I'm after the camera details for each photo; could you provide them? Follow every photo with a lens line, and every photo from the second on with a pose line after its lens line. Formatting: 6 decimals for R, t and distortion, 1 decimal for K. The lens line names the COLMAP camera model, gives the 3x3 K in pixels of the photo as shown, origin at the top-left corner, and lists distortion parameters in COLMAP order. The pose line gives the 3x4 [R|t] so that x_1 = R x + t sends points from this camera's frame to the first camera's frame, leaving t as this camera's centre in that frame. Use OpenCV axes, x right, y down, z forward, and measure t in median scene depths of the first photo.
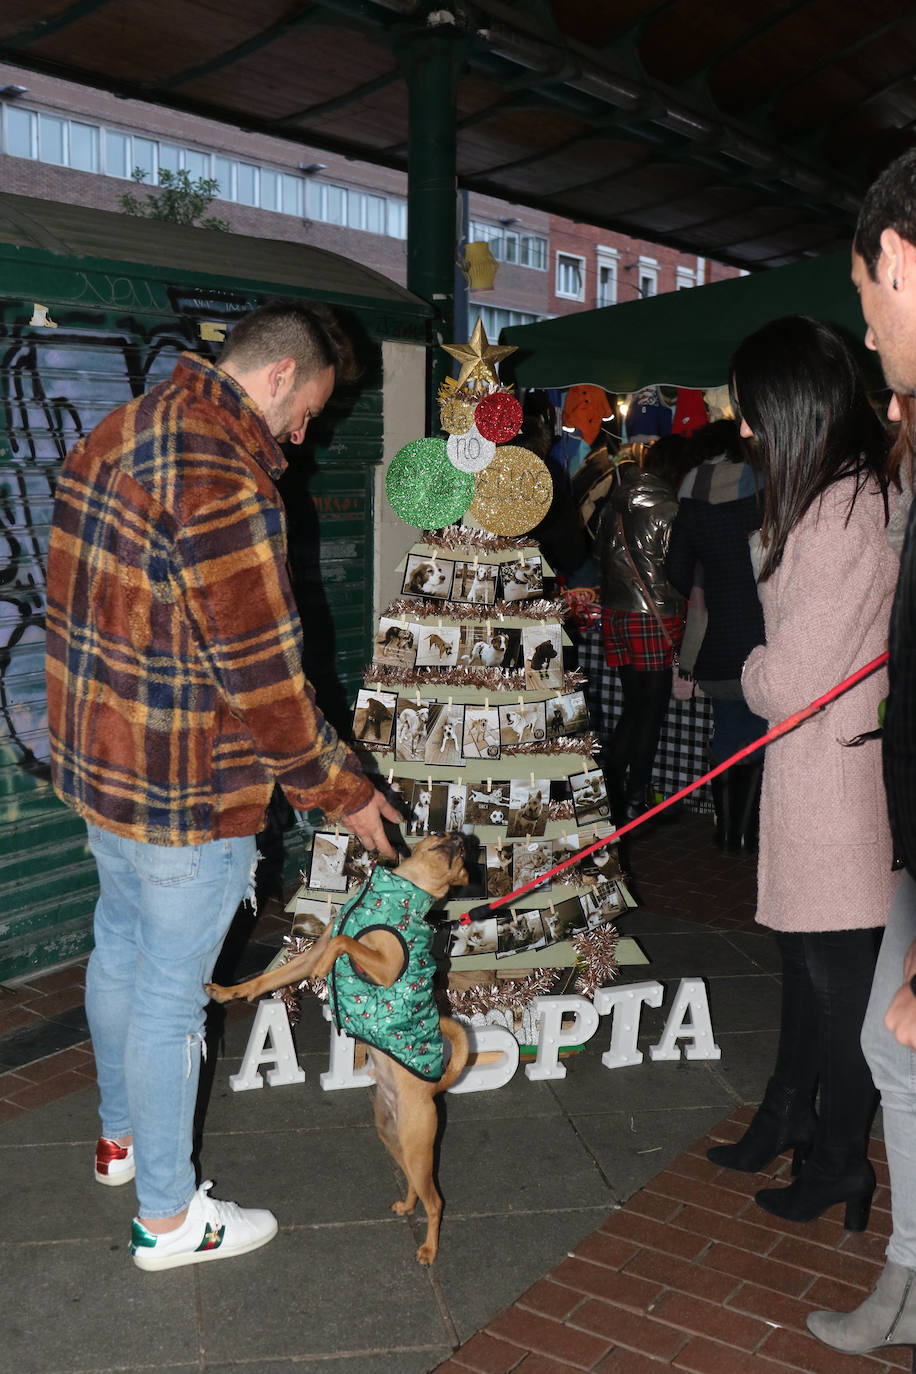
lens RADIAL K [[1477.3, 0, 465.1], [0, 1477.3, 679.7], [0, 0, 1]] dist [-0.083878, 0.000000]
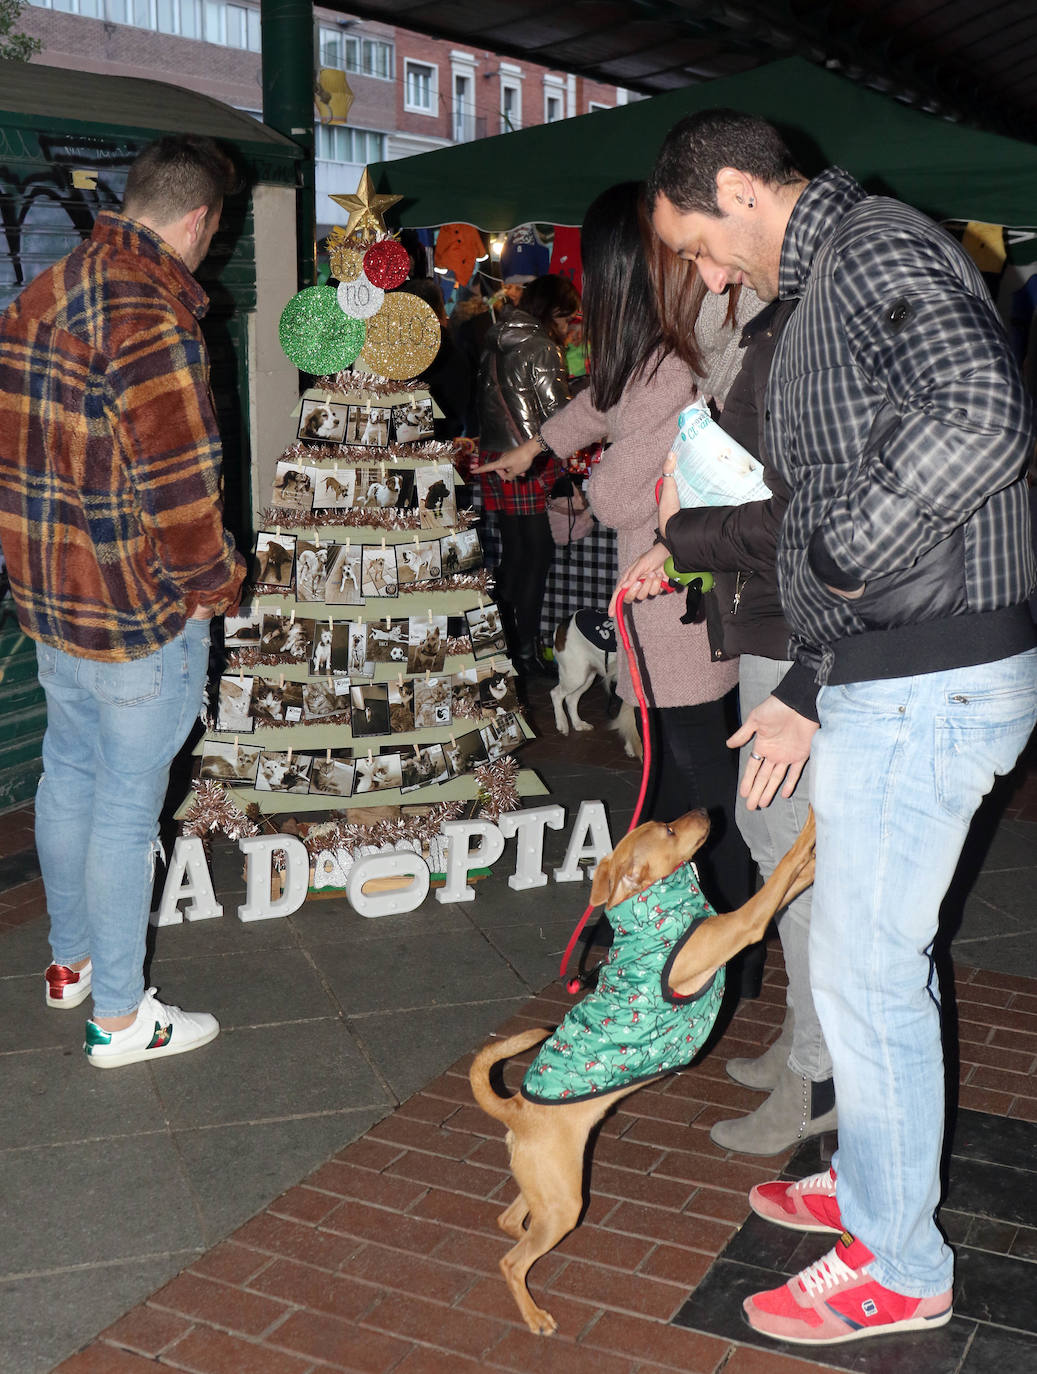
lens RADIAL K [[2394.0, 0, 513.3], [0, 2394.0, 684.9], [0, 0, 1]] dist [-0.077244, 0.000000]
pose [[0.990878, -0.038497, 0.129145, -0.114446], [0.036523, 0.999177, 0.017626, 0.088499], [-0.129718, -0.012748, 0.991469, -0.662547]]
